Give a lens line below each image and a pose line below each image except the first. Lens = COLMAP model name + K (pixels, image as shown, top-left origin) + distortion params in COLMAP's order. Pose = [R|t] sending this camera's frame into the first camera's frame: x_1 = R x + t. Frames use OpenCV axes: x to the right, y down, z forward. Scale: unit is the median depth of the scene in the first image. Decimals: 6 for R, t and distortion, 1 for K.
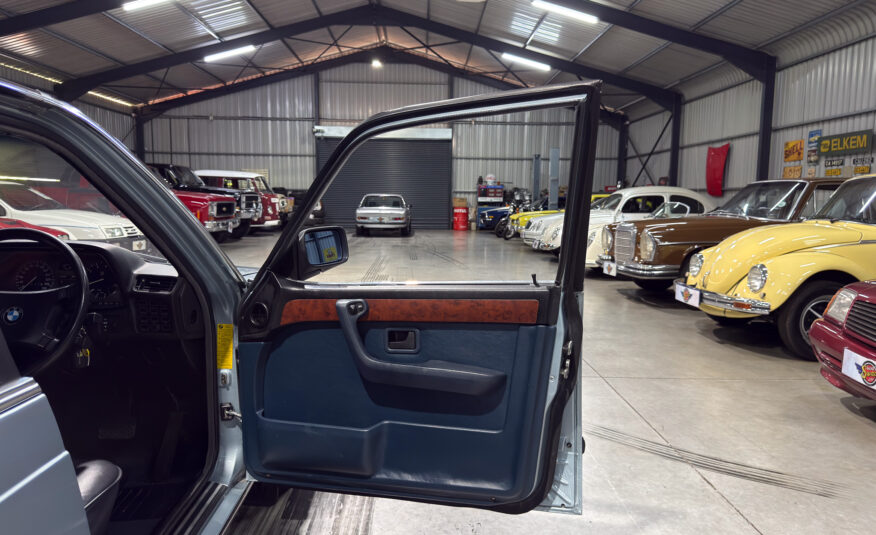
lens RADIAL K [[621.3, 0, 435.8], [0, 621.3, 271.8], [0, 0, 1]] dist [0.107251, -0.174152]
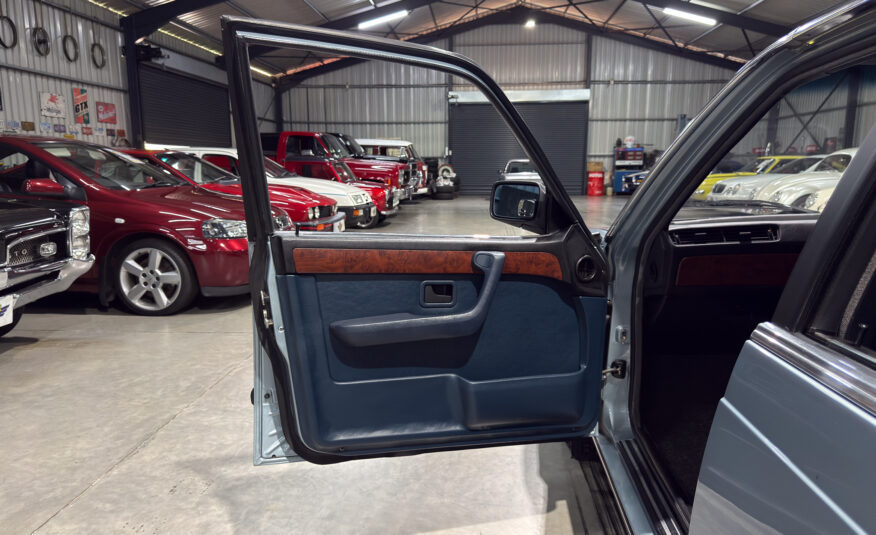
lens RADIAL K [[621.3, 0, 435.8], [0, 621.3, 271.8], [0, 0, 1]] dist [0.107251, -0.174152]
pose [[0.994931, 0.004134, -0.100472, -0.122435], [0.001098, 0.998648, 0.051963, 0.000941], [0.100551, -0.051810, 0.993582, -0.003904]]
